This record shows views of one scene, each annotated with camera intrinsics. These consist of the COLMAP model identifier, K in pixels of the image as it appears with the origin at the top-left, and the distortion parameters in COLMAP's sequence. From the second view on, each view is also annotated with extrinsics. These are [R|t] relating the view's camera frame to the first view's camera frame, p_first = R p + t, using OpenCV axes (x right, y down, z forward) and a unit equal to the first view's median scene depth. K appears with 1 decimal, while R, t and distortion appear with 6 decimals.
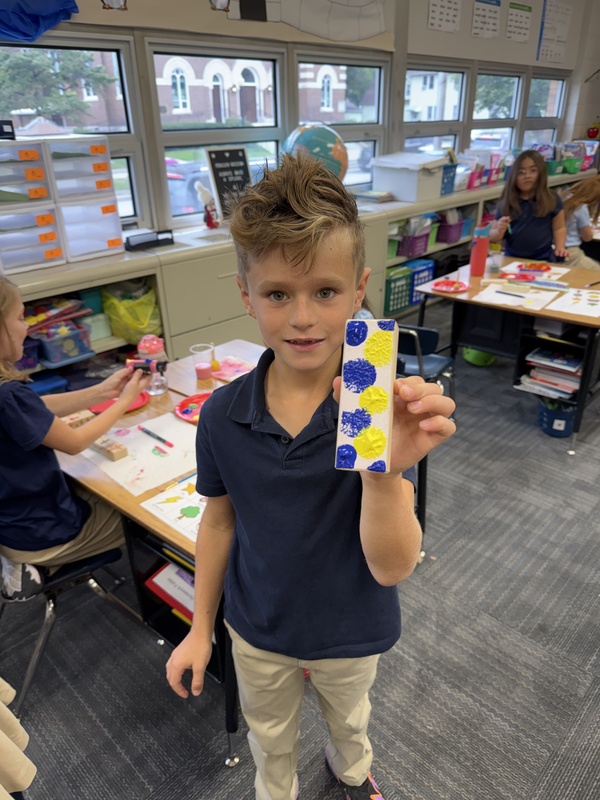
lens RADIAL K [[570.8, 0, 297.5], [0, 570.8, 399.5], [0, 0, 1]] dist [-0.008670, -0.004046]
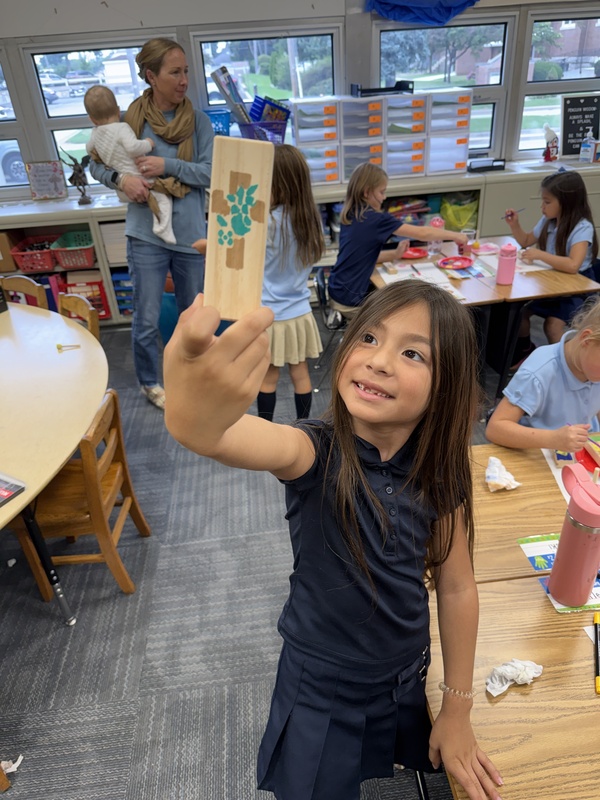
lens RADIAL K [[570.8, 0, 303.3], [0, 570.8, 398.6], [0, 0, 1]] dist [-0.008670, -0.004046]
pose [[0.761637, 0.304511, -0.571998, 0.387883], [-0.246831, 0.952494, 0.178409, 0.133197], [0.599152, 0.005304, 0.800618, -0.404770]]
